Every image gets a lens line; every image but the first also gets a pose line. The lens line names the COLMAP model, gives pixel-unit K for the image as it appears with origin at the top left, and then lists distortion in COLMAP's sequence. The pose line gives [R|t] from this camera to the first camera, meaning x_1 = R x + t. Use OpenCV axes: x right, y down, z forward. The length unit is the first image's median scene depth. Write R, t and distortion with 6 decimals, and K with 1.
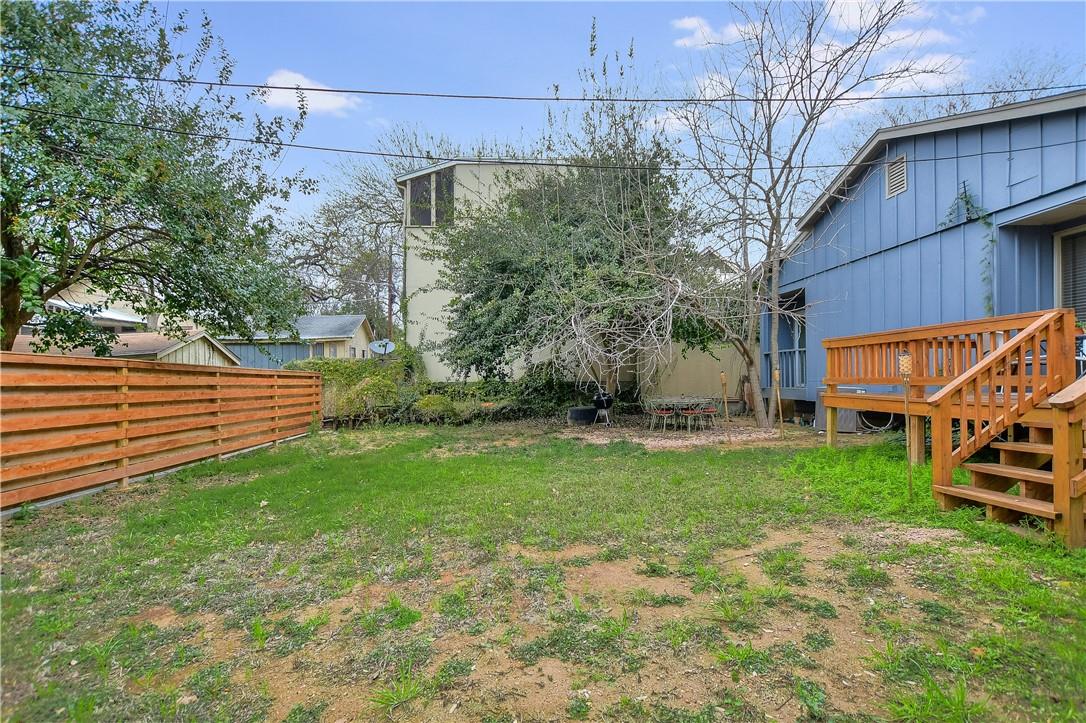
lens RADIAL K [[503.8, 0, 541.9], [0, 503.8, 374.4], [0, 0, 1]] dist [-0.000900, -0.000207]
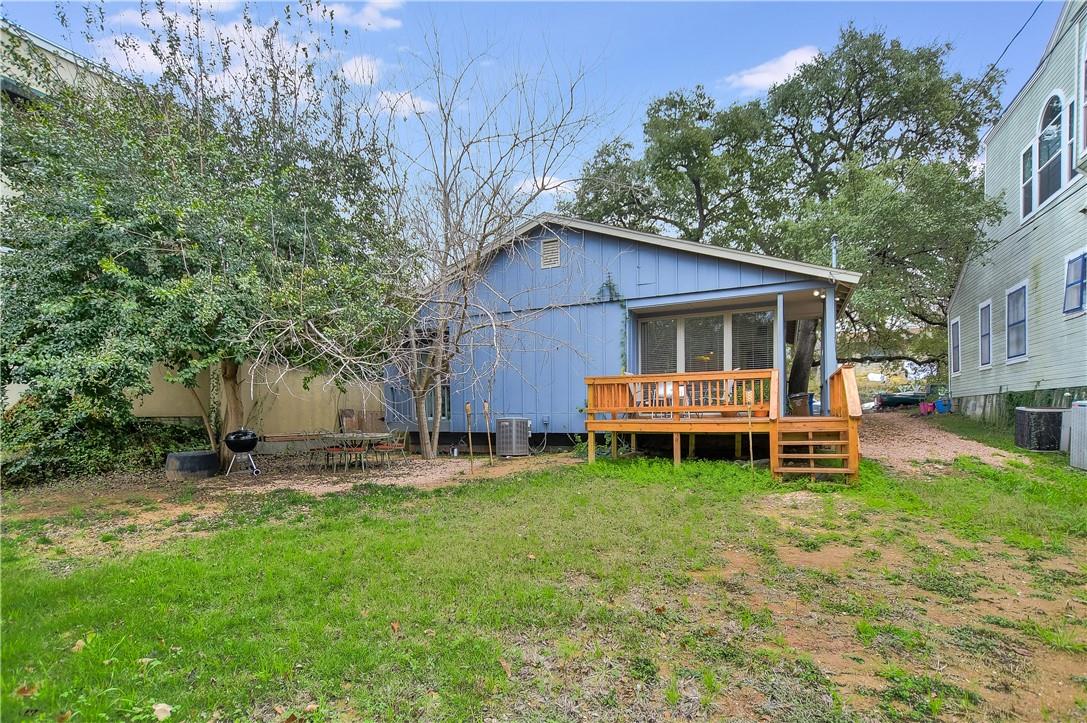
lens RADIAL K [[533.4, 0, 542.8], [0, 533.4, 415.5], [0, 0, 1]] dist [-0.000374, 0.000025]
pose [[0.493765, 0.004173, 0.869585, -0.607362], [-0.002336, 0.999991, -0.003473, 0.029933], [-0.869592, -0.000317, 0.493770, 0.434776]]
